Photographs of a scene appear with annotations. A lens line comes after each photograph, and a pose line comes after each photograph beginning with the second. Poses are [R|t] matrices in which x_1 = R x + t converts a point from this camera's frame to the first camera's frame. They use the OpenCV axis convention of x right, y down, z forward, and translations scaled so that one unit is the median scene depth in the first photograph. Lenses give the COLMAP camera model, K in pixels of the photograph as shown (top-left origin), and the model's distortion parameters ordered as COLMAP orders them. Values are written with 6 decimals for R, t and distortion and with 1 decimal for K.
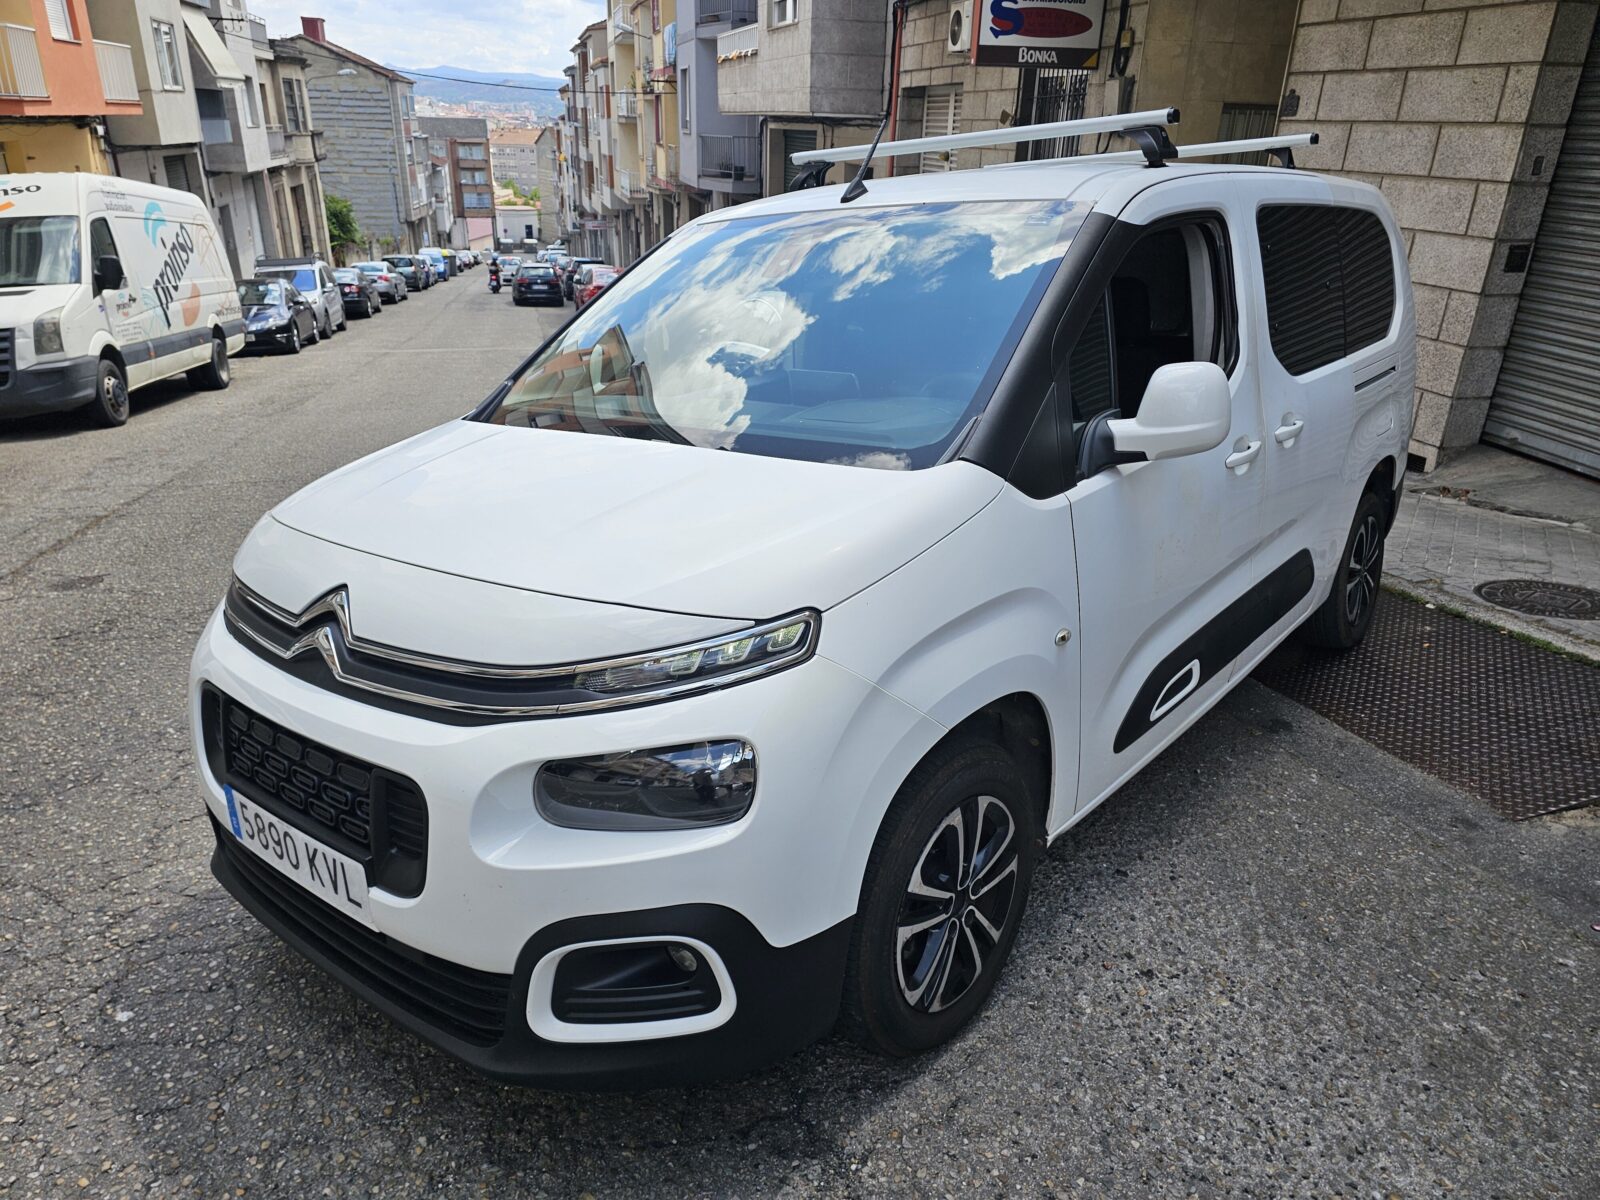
lens RADIAL K [[1084.1, 0, 780.0], [0, 1084.1, 597.8], [0, 0, 1]] dist [0.041059, -0.050500]
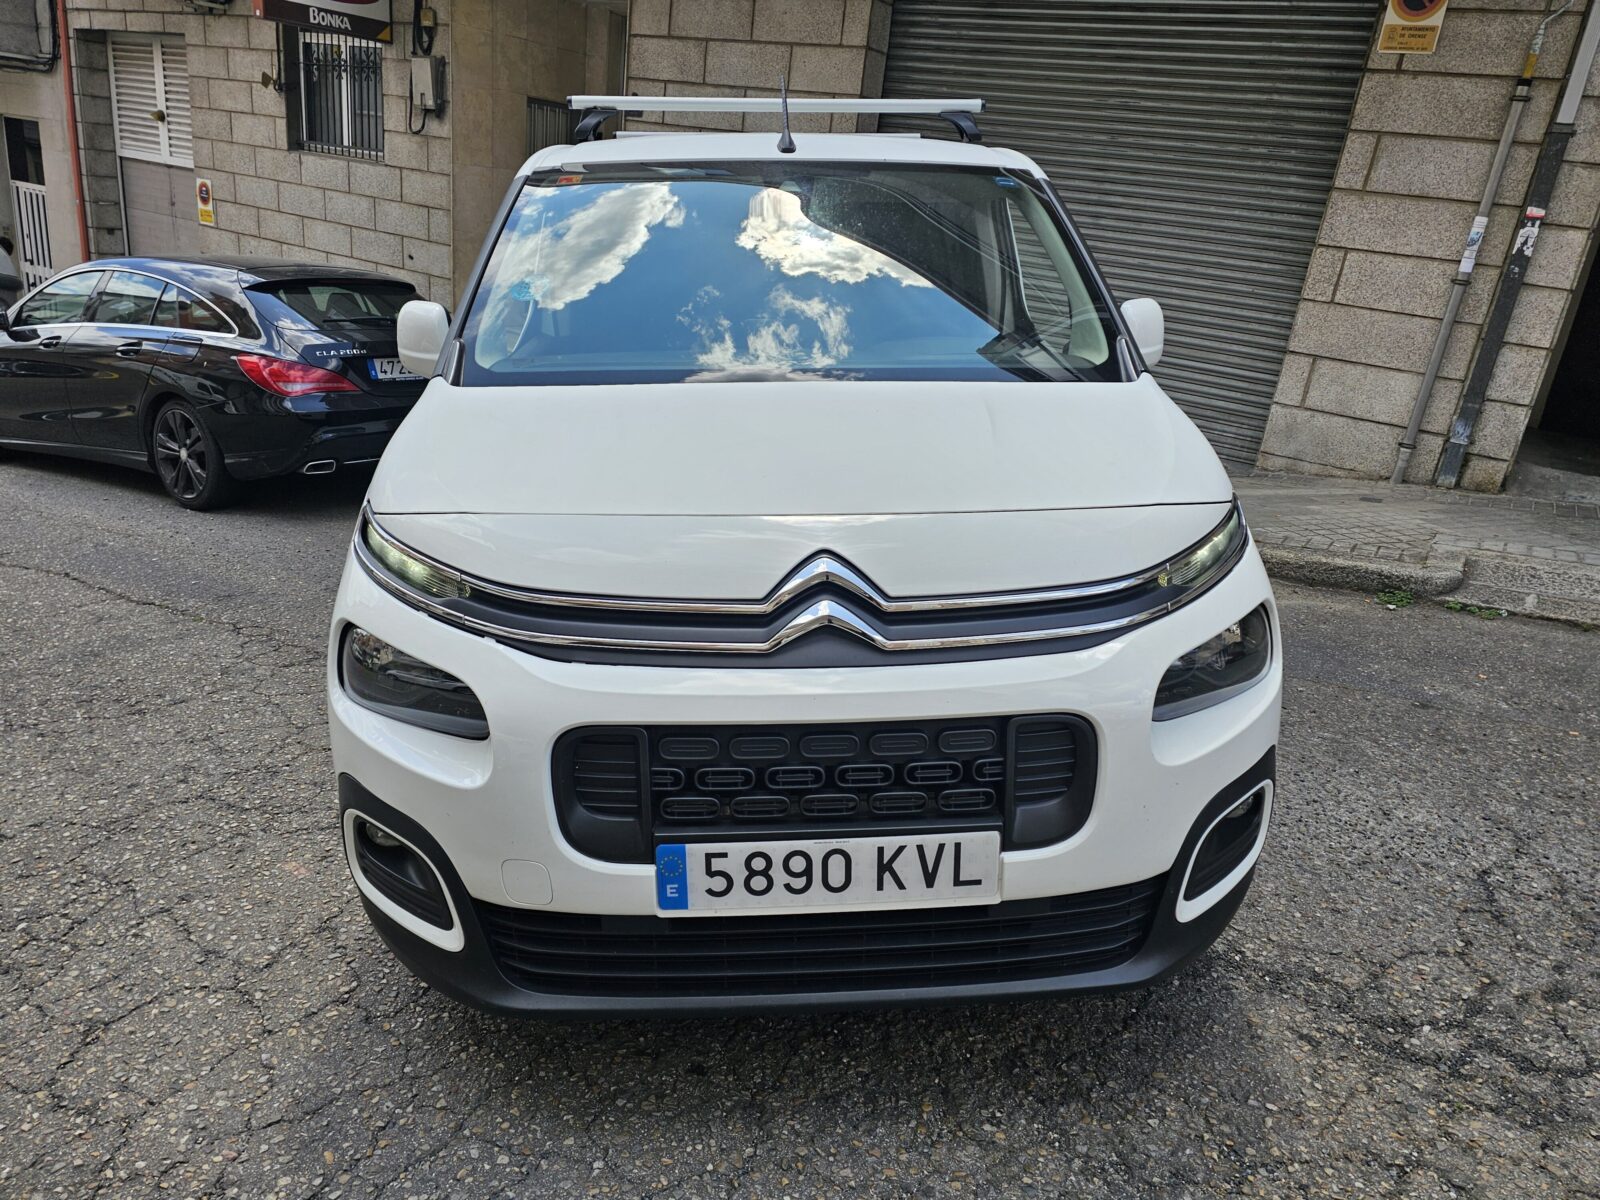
lens RADIAL K [[1080.3, 0, 813.9], [0, 1080.3, 594.5], [0, 0, 1]] dist [0.044494, -0.048675]
pose [[0.723510, -0.178013, 0.666966, -0.251179], [0.176794, 0.981738, 0.070244, -0.009927], [-0.667291, 0.067093, 0.741769, 0.097468]]
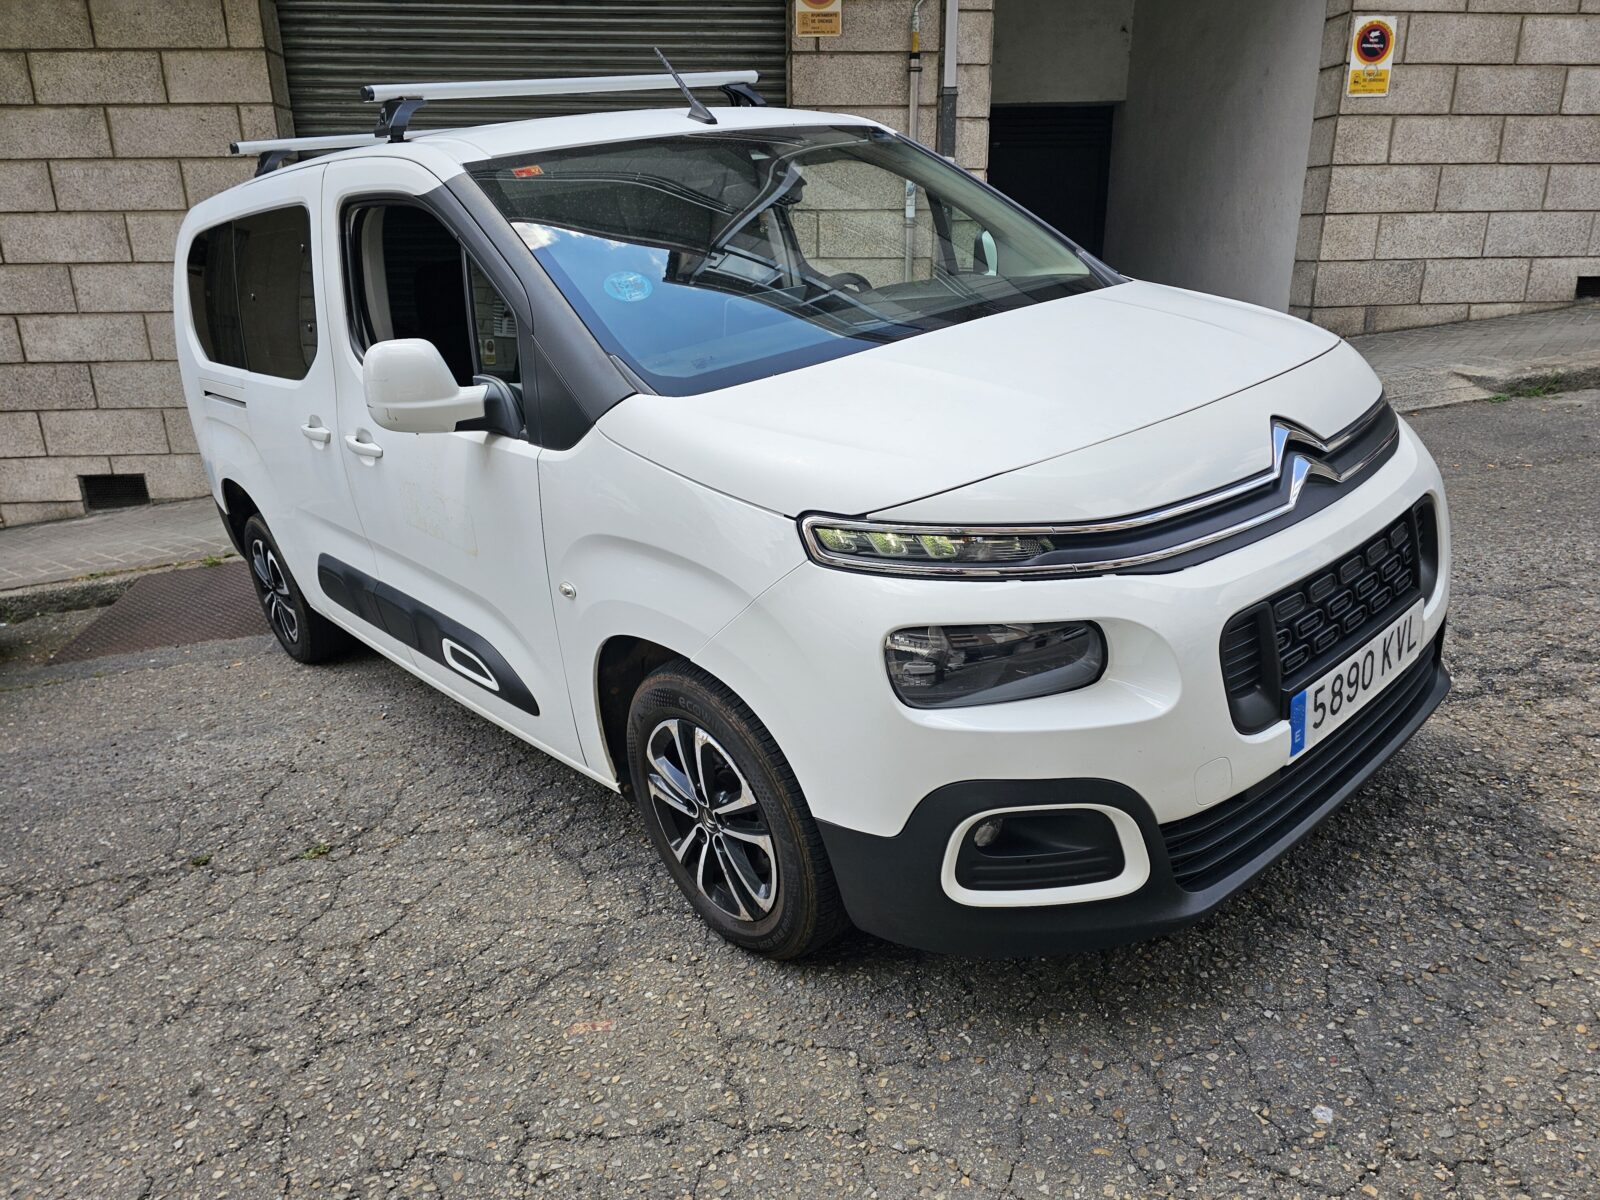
lens RADIAL K [[1080.3, 0, 813.9], [0, 1080.3, 594.5], [0, 0, 1]] dist [0.044494, -0.048675]
pose [[0.147862, -0.321745, 0.935210, -0.368684], [0.402560, 0.883306, 0.240241, -0.070438], [-0.903373, 0.340955, 0.260129, 0.302163]]
